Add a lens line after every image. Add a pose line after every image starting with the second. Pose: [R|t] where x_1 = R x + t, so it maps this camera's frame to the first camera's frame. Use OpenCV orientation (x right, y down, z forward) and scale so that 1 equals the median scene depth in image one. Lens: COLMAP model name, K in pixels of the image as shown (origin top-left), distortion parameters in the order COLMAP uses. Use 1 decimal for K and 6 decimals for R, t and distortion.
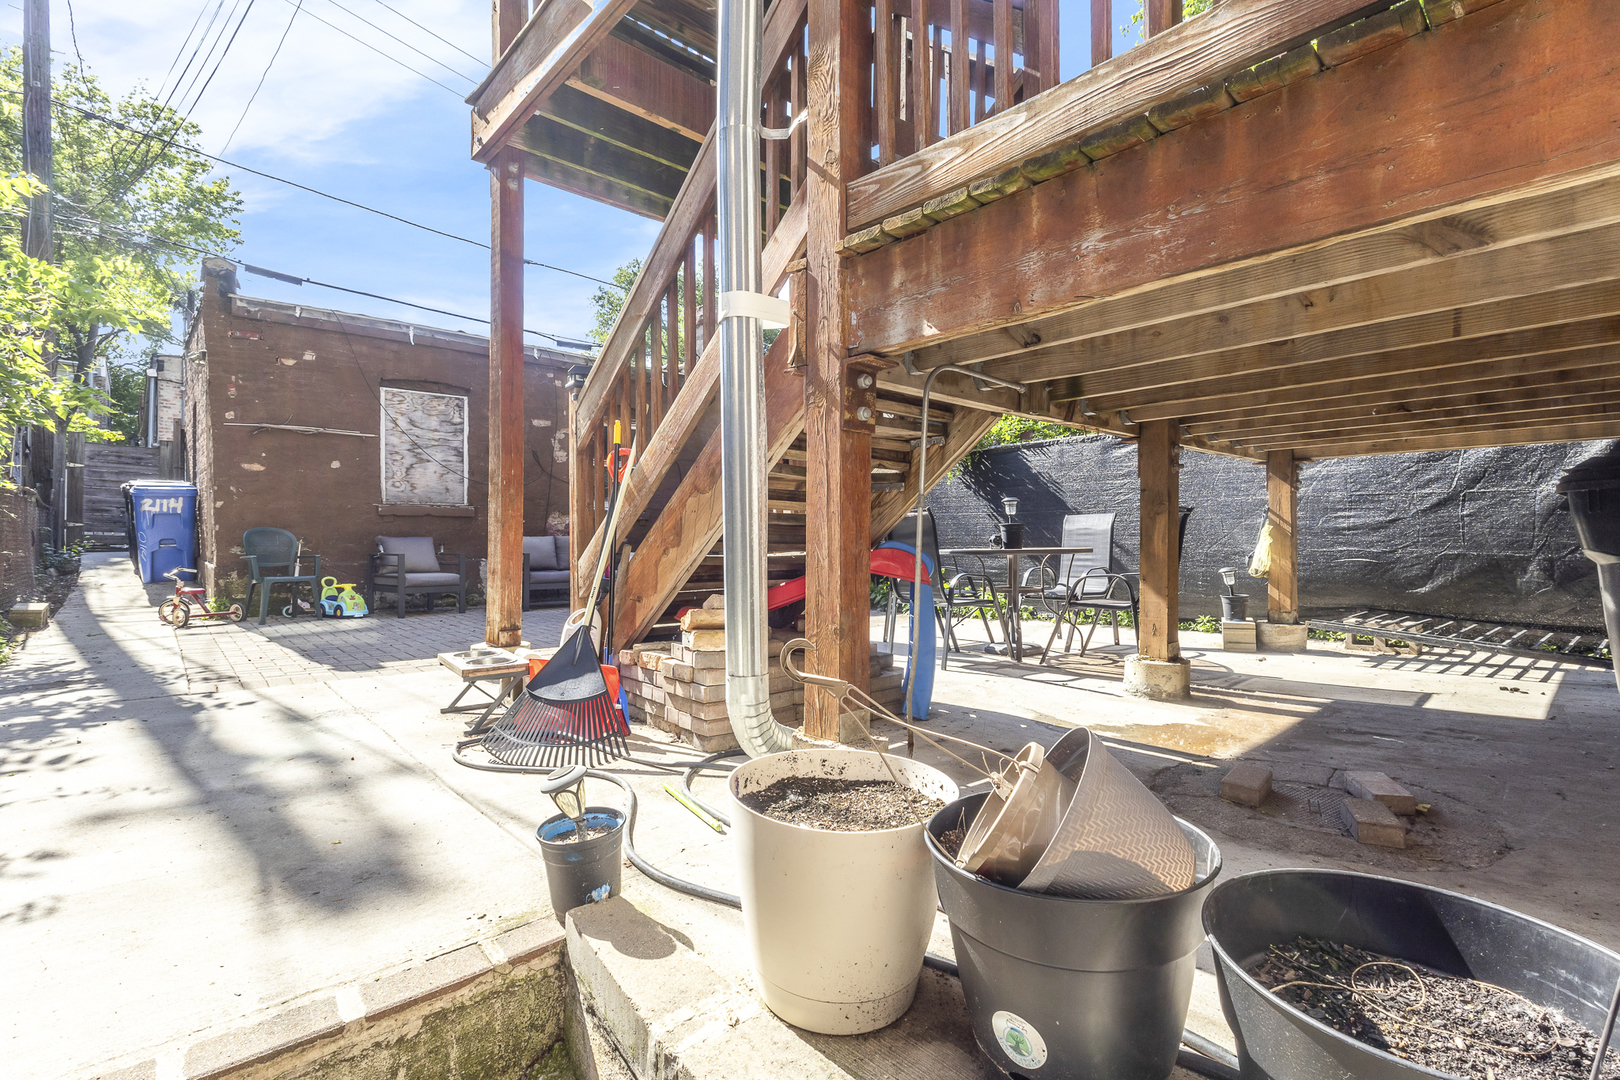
lens RADIAL K [[757.3, 0, 814.9], [0, 757.3, 531.2], [0, 0, 1]] dist [0.000461, 0.000323]
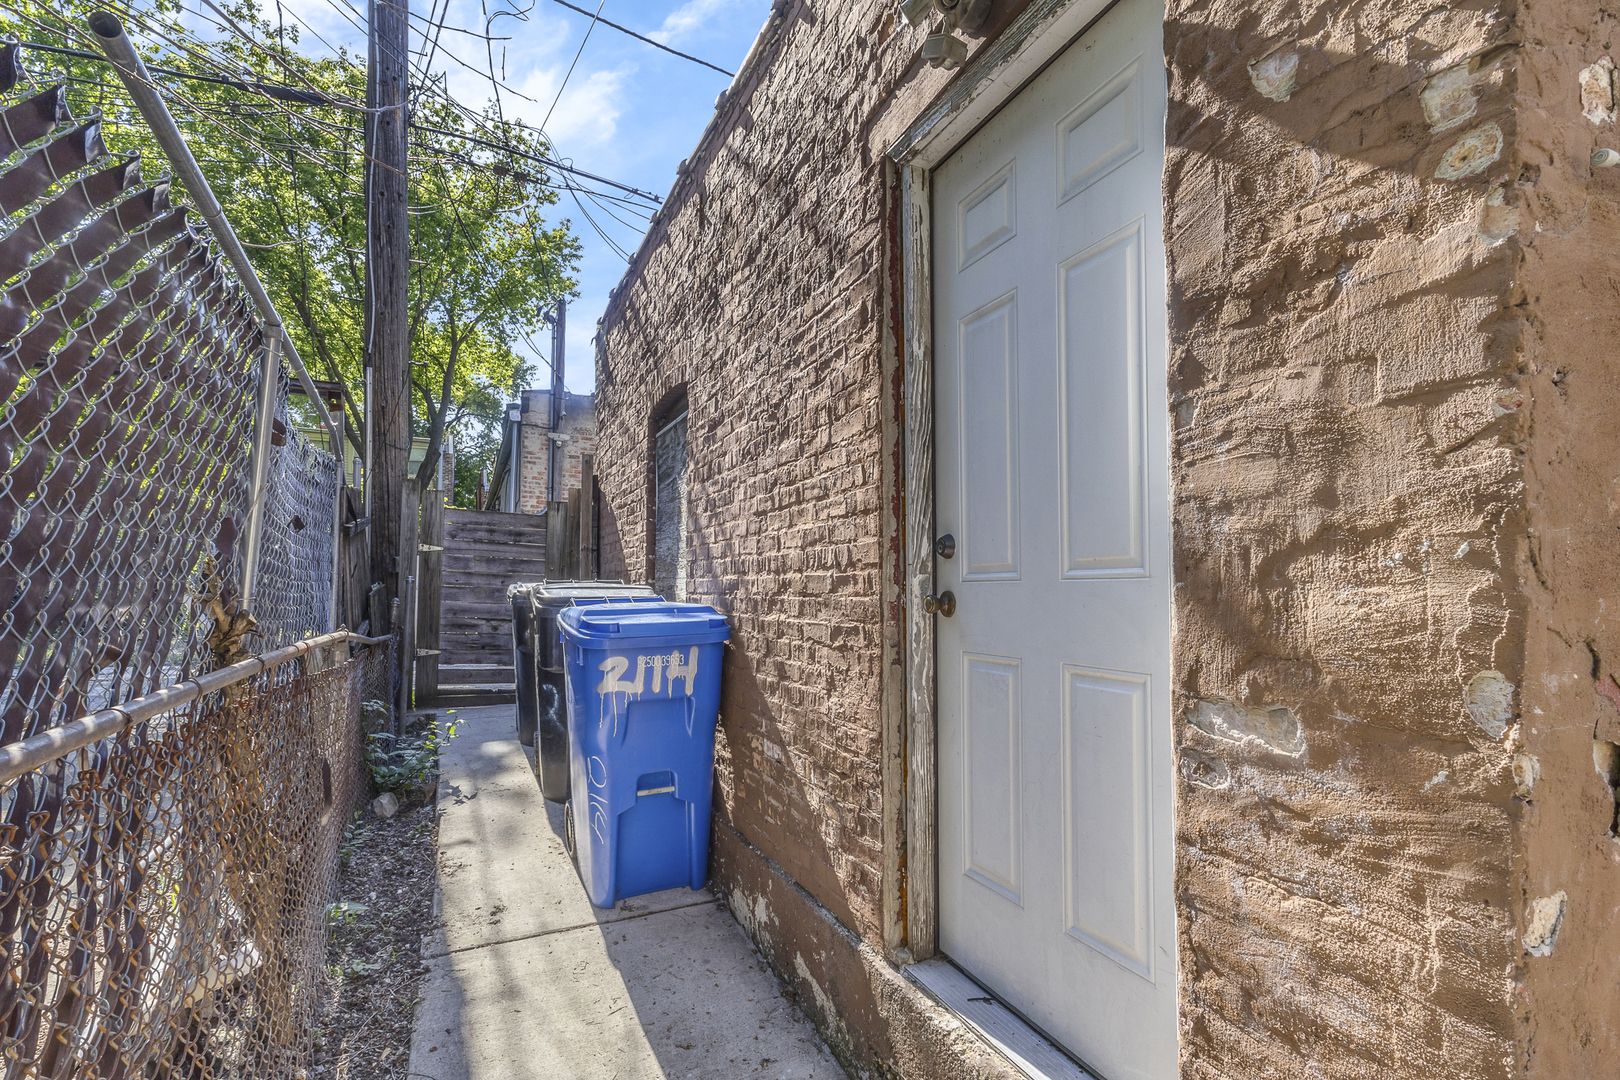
lens RADIAL K [[753.9, 0, 810.2], [0, 753.9, 570.8], [0, 0, 1]] dist [0.000685, 0.000261]
pose [[0.955184, -0.009187, -0.295871, -0.529137], [-0.000375, 0.999480, -0.032246, -0.051353], [0.296013, 0.030912, 0.954683, 0.537310]]
